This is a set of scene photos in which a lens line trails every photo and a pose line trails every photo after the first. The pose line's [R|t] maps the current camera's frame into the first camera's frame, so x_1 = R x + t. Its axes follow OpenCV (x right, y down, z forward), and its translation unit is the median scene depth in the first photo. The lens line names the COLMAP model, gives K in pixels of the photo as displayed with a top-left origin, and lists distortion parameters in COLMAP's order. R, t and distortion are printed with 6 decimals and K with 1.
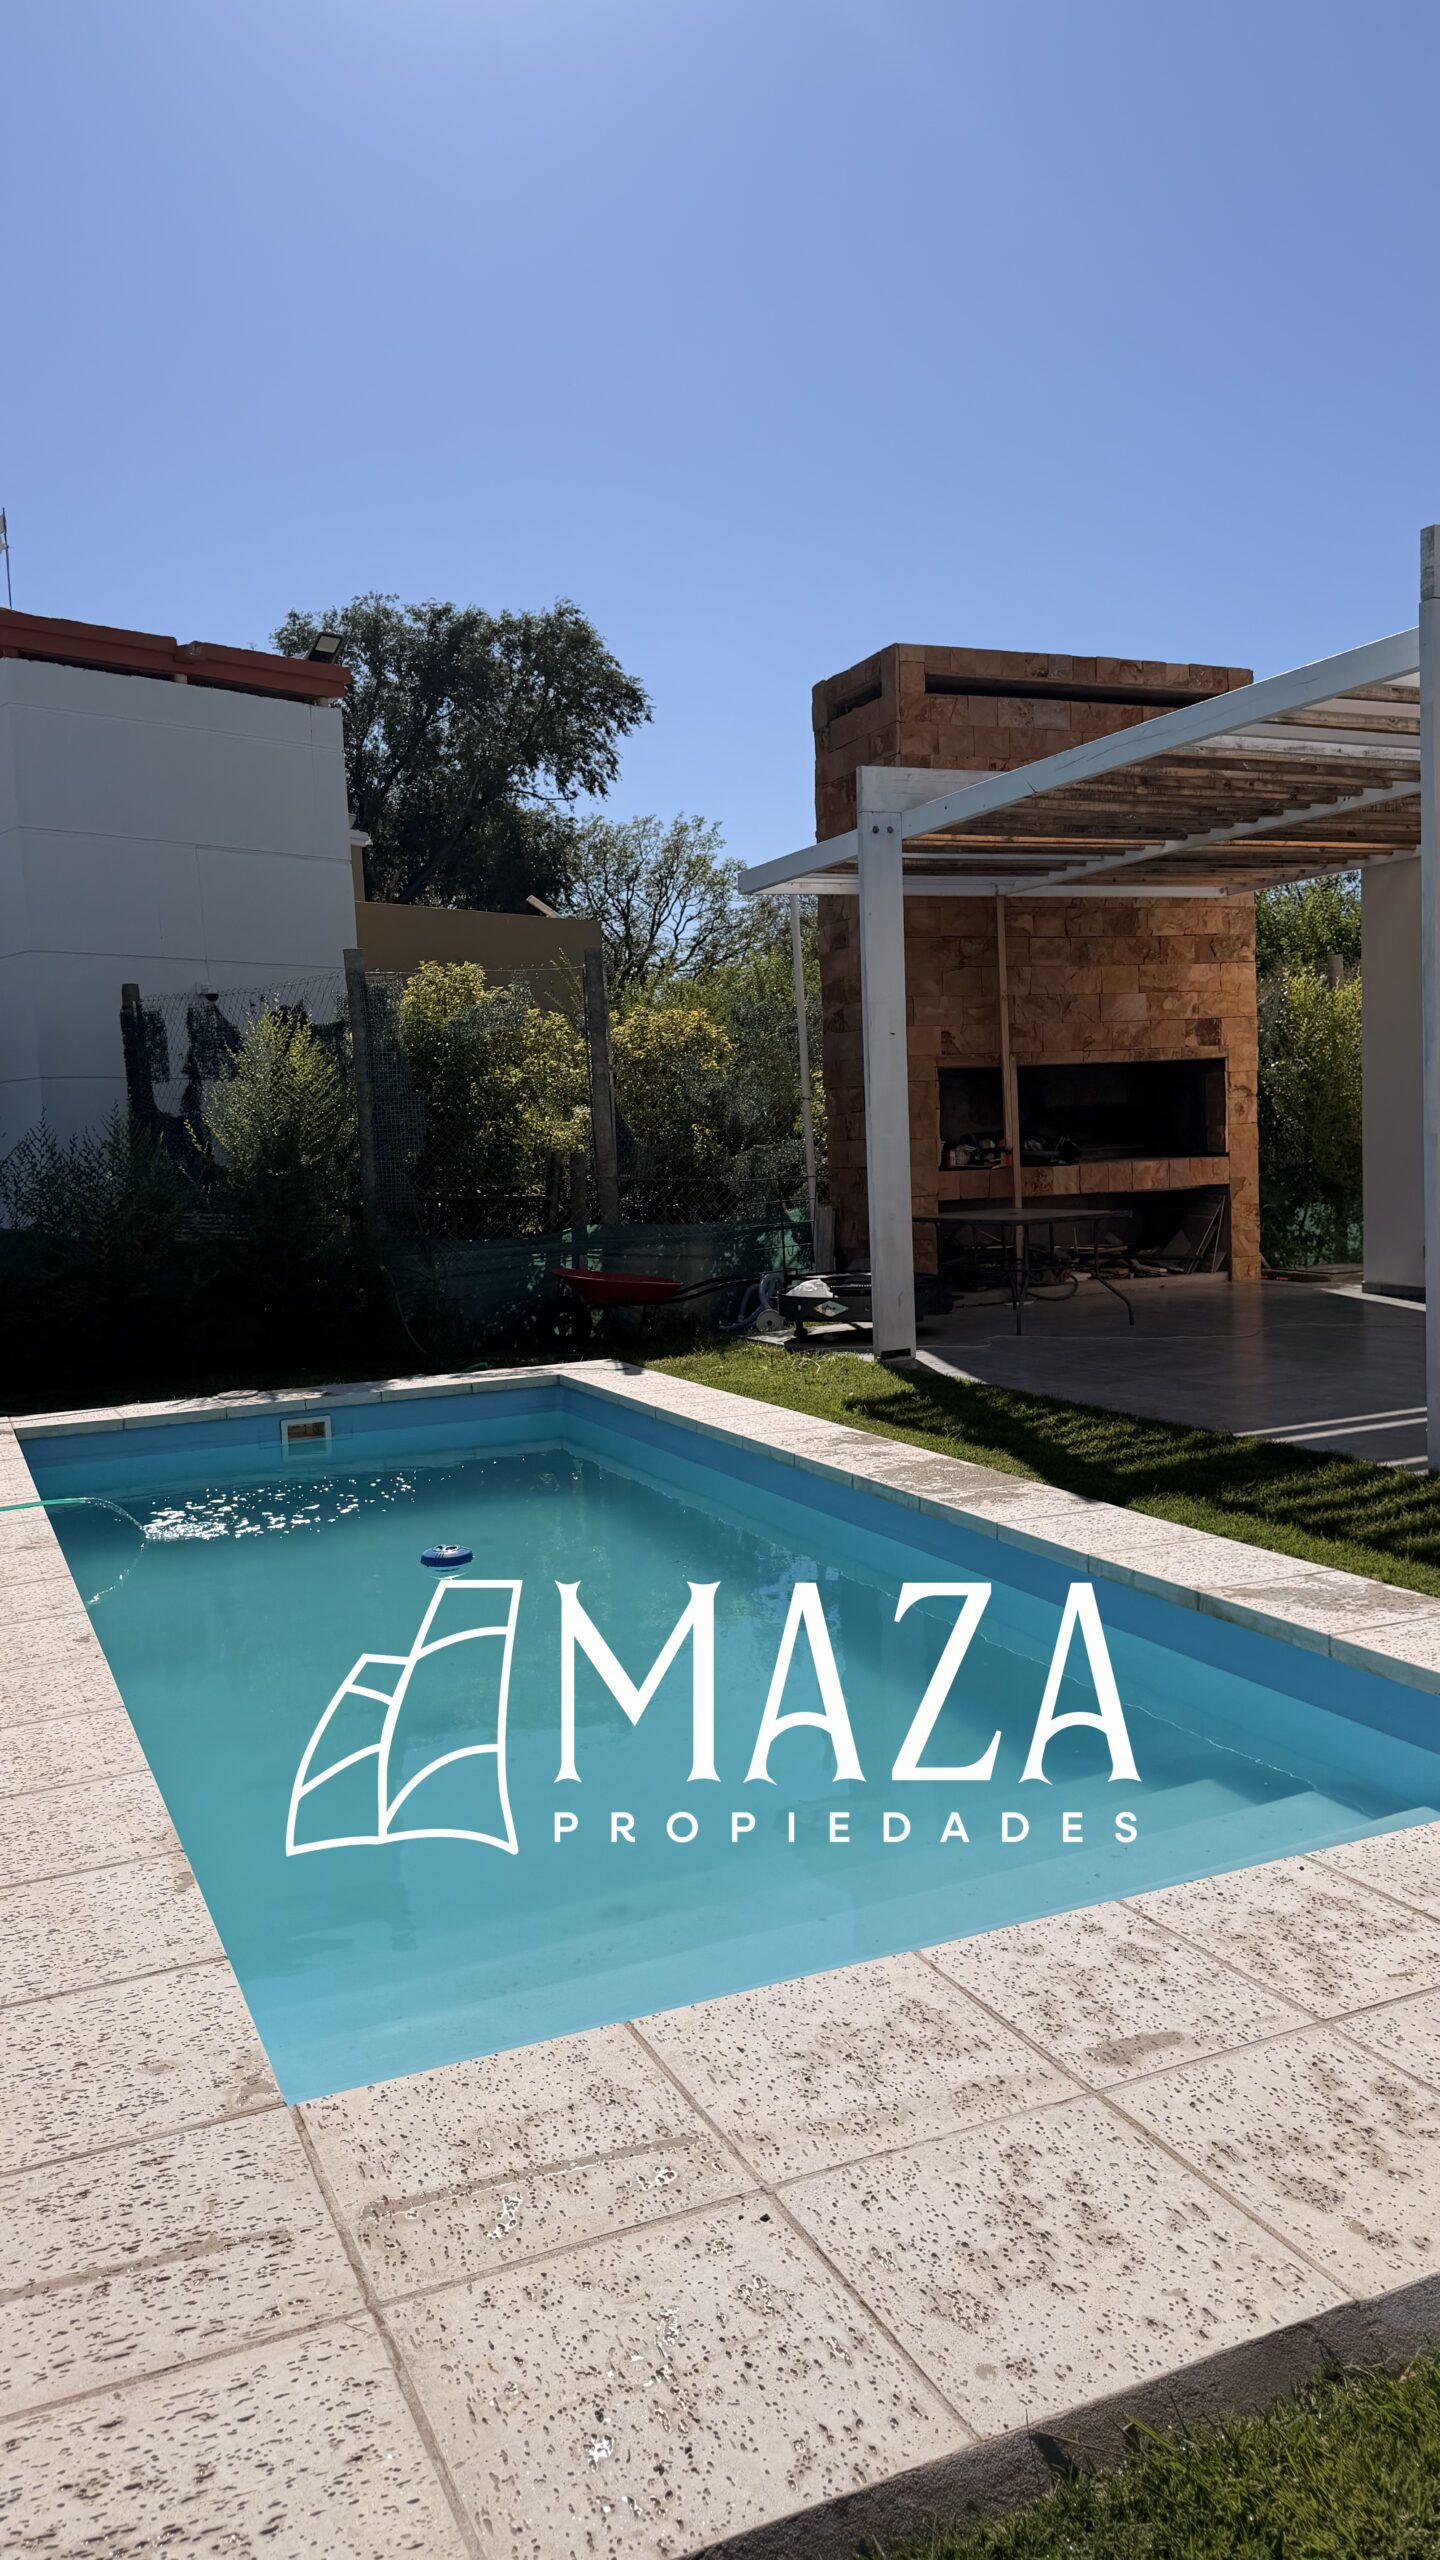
lens RADIAL K [[1800.7, 0, 723.9], [0, 1800.7, 1319.1], [0, 0, 1]] dist [0.004500, -0.007089]
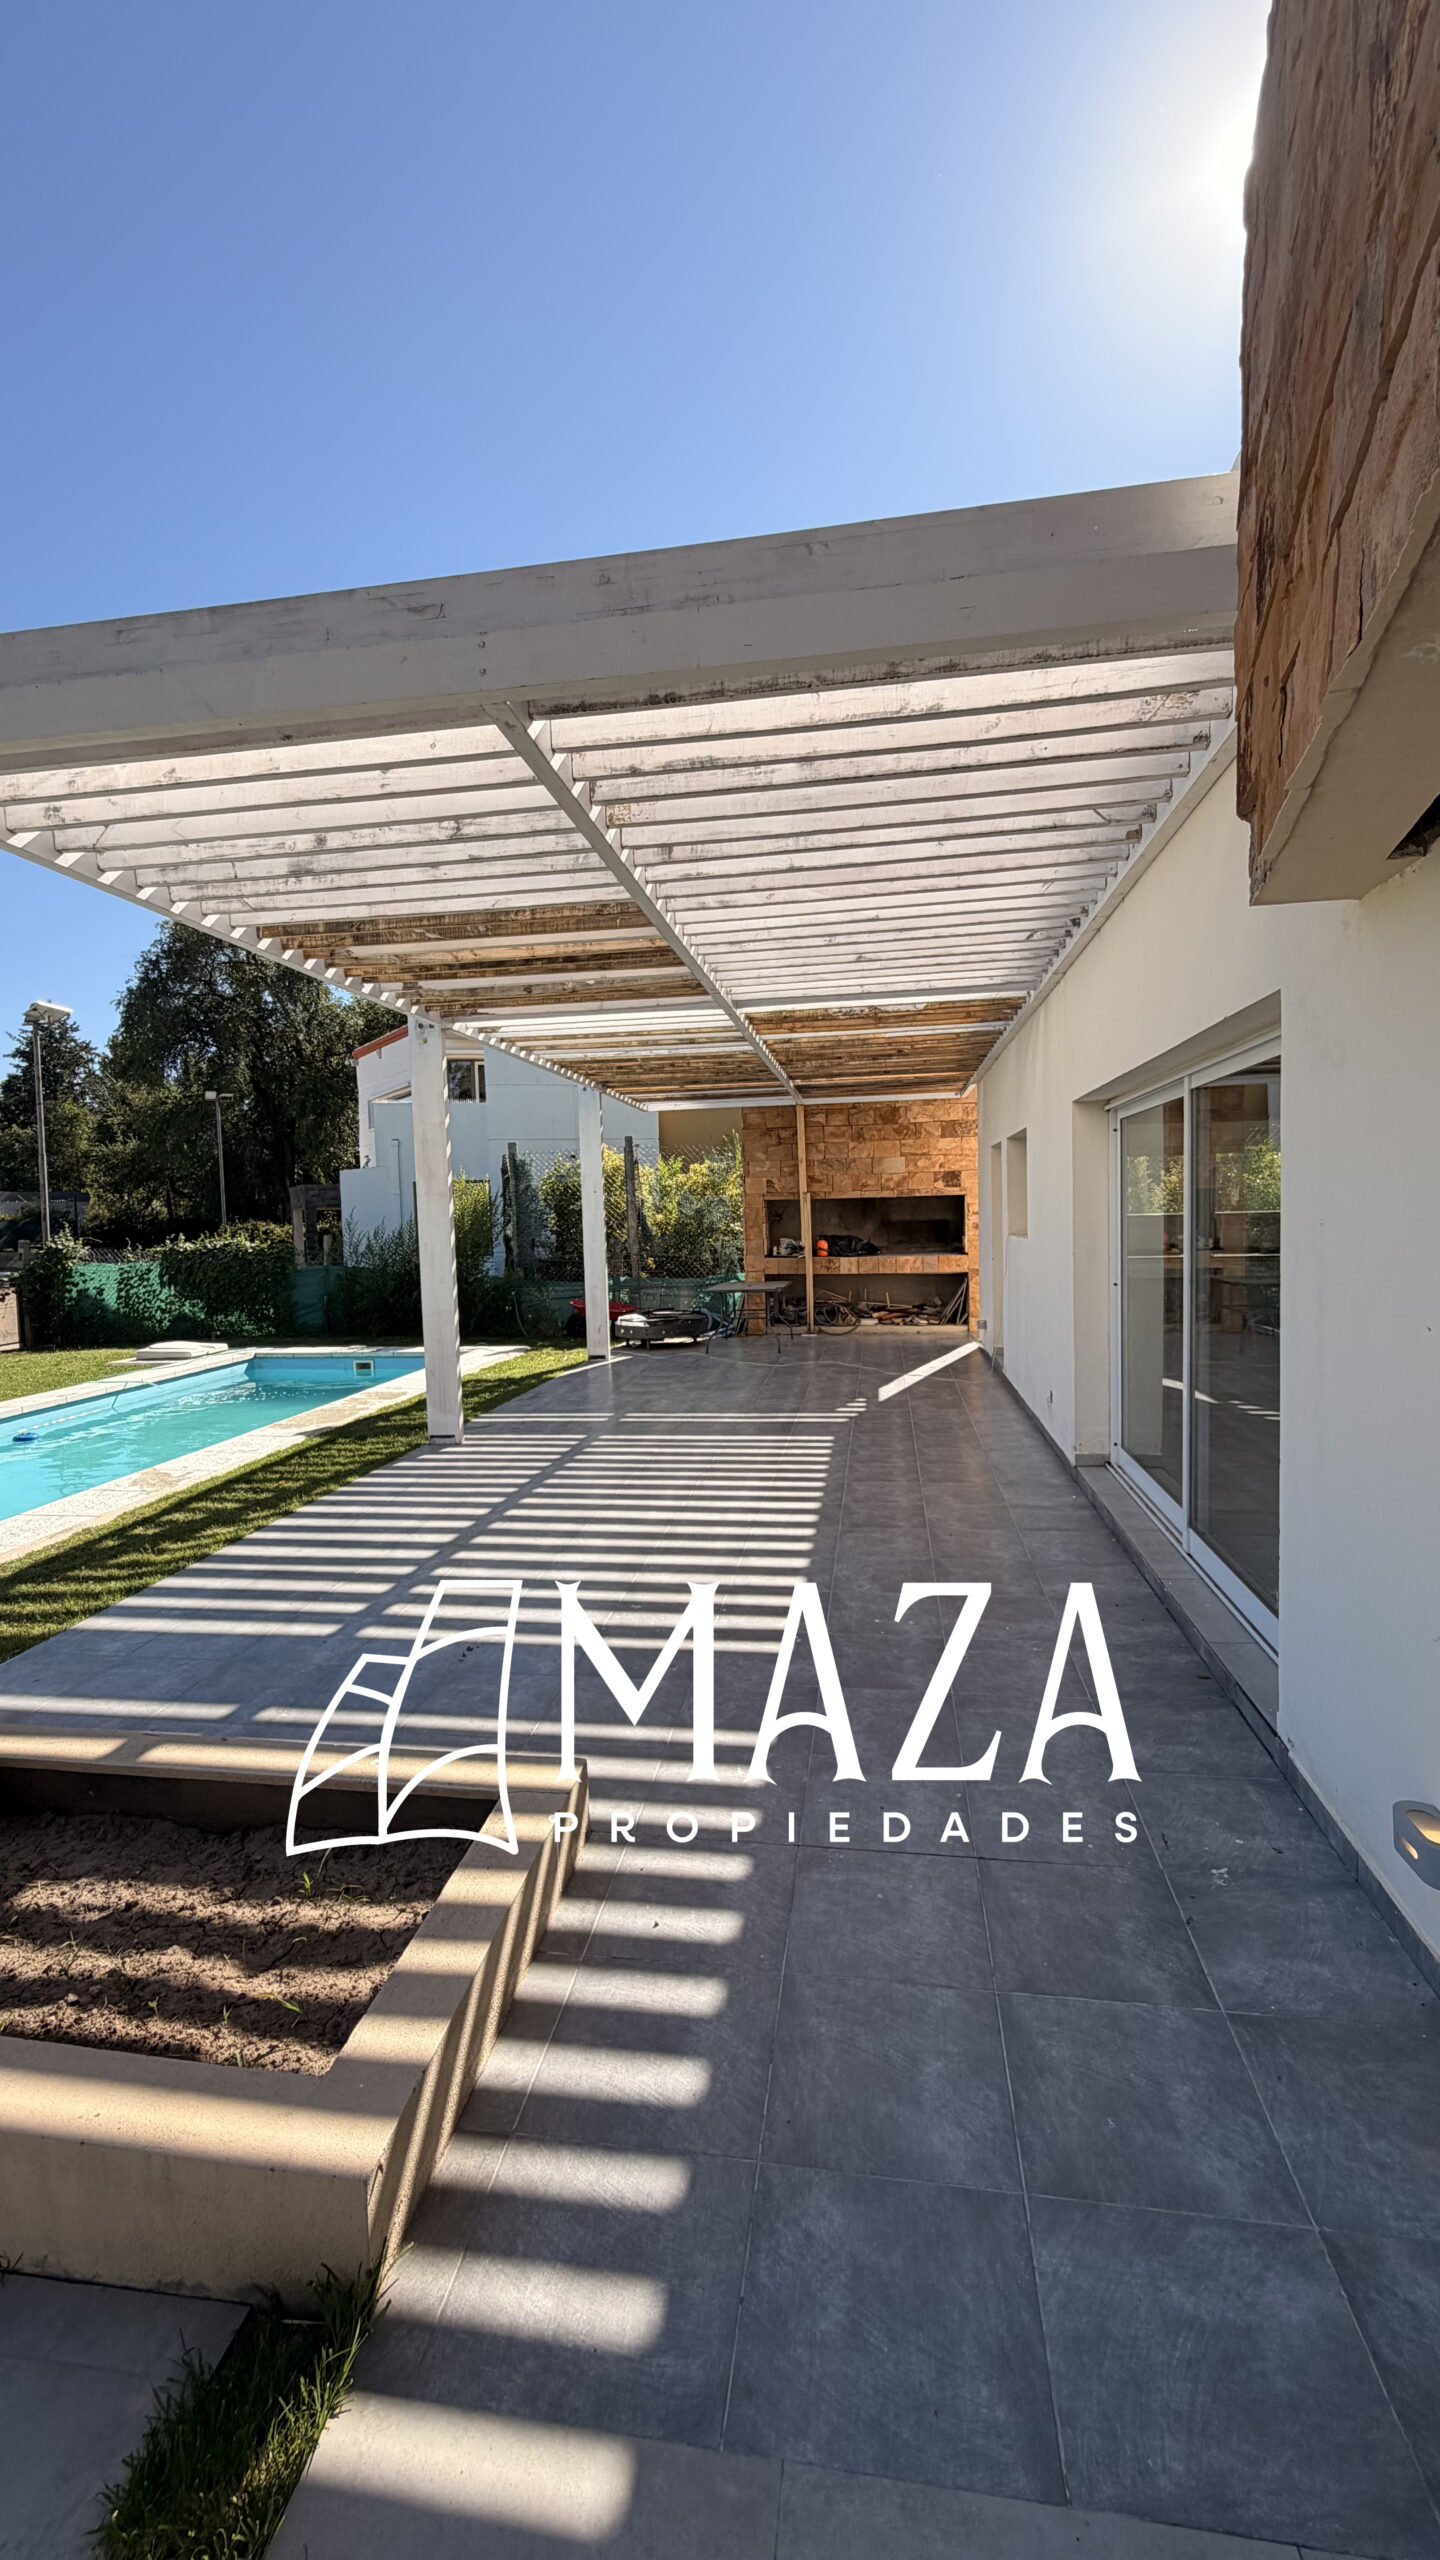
lens RADIAL K [[1022.7, 0, 717.2], [0, 1022.7, 1271.1], [0, 0, 1]] dist [-0.000736, 0.000426]
pose [[0.843530, 0.056250, -0.534128, 0.602798], [-0.067781, 0.997698, -0.001974, -0.060884], [0.532788, 0.037869, 0.845401, 0.105964]]
